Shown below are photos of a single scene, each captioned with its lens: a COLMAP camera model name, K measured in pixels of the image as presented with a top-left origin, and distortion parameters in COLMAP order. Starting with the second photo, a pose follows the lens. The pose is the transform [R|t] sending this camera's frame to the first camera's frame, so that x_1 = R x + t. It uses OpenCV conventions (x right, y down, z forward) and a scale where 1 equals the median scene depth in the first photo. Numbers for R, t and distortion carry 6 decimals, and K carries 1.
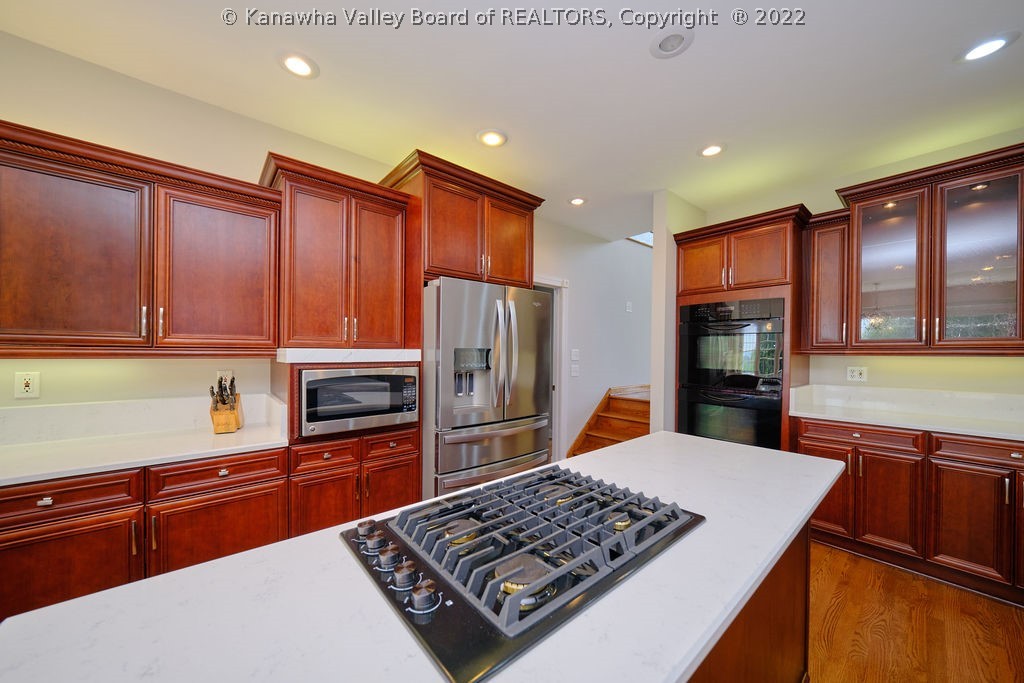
lens RADIAL K [[361.5, 0, 516.7], [0, 361.5, 356.3], [0, 0, 1]] dist [-0.000246, 0.000135]
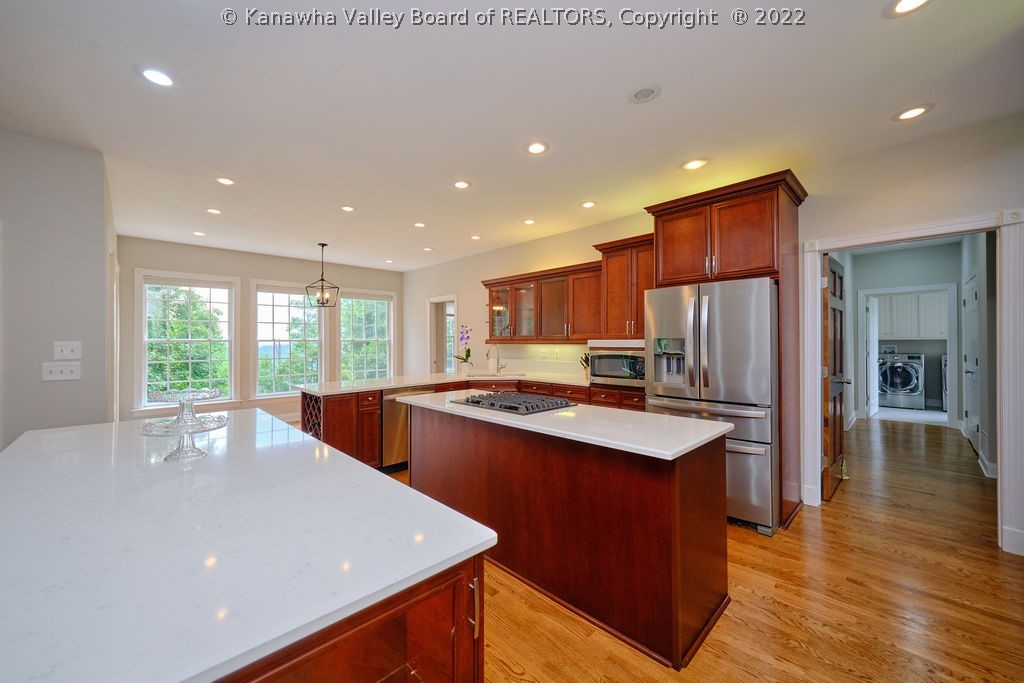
lens RADIAL K [[390.6, 0, 512.0], [0, 390.6, 341.5], [0, 0, 1]] dist [0.000105, 0.000008]
pose [[0.049169, -0.003952, -0.998783, 1.257311], [-0.005455, 0.999976, -0.004225, -0.001136], [0.998776, 0.005656, 0.049146, 0.347339]]
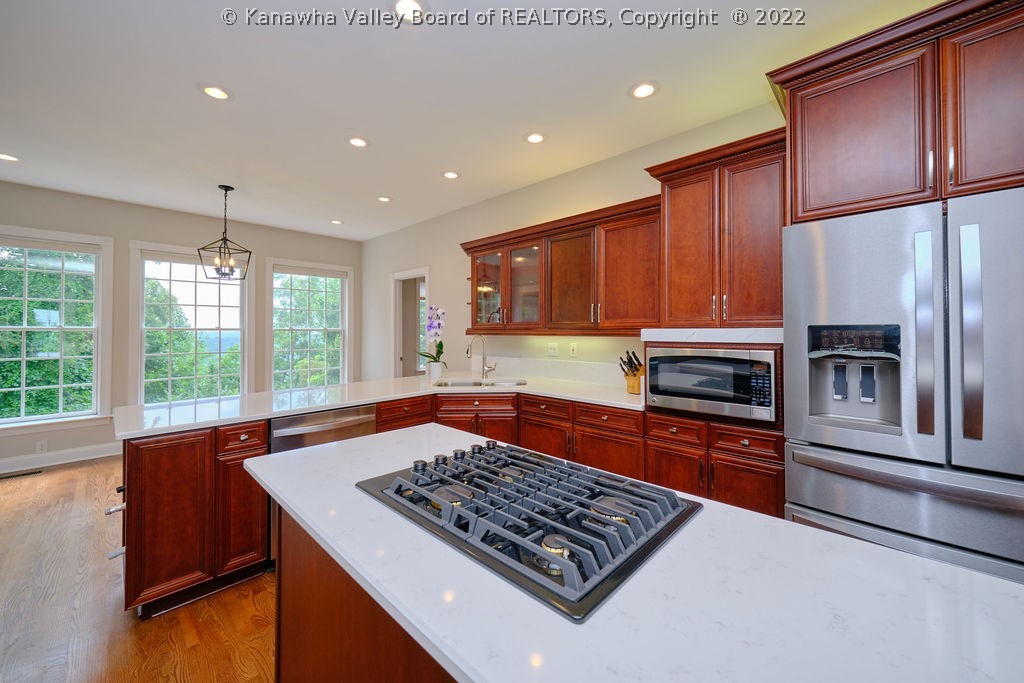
lens RADIAL K [[392.8, 0, 513.0], [0, 392.8, 329.1], [0, 0, 1]] dist [-0.000165, 0.000001]
pose [[0.083986, -0.011916, -0.996396, 0.488564], [-0.008966, 0.999879, -0.012714, -0.000950], [0.996427, 0.010002, 0.083869, 0.361927]]
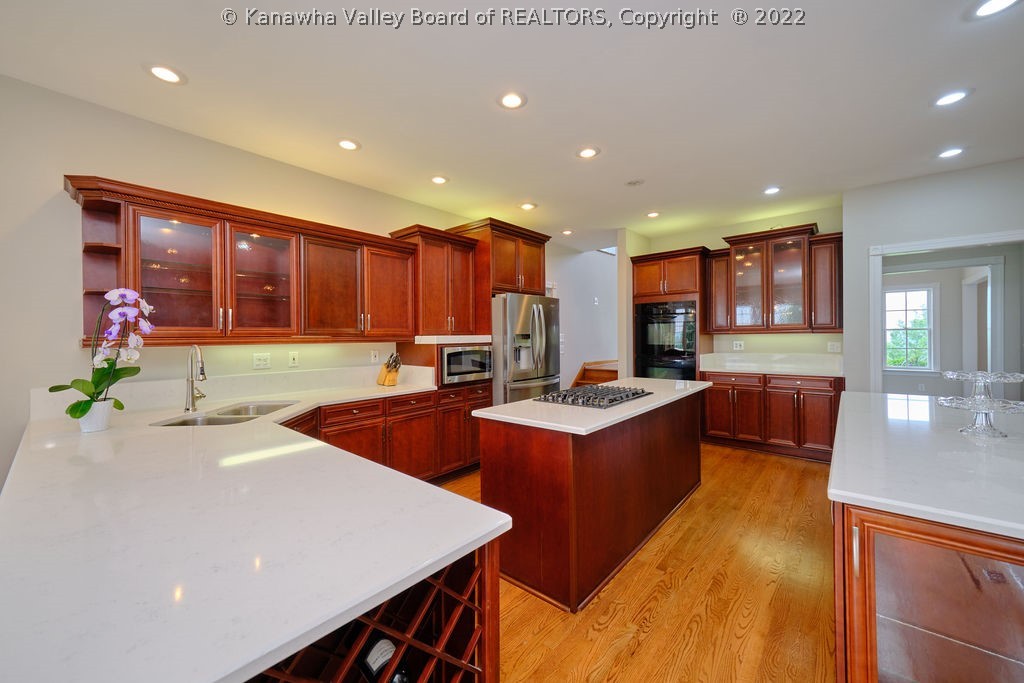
lens RADIAL K [[390.6, 0, 512.0], [0, 390.6, 341.5], [0, 0, 1]] dist [0.000105, 0.000008]
pose [[0.989640, -0.020695, 0.142070, -0.418839], [0.020985, 0.999780, -0.000546, 0.012097], [-0.142028, 0.003521, 0.989856, -0.773939]]
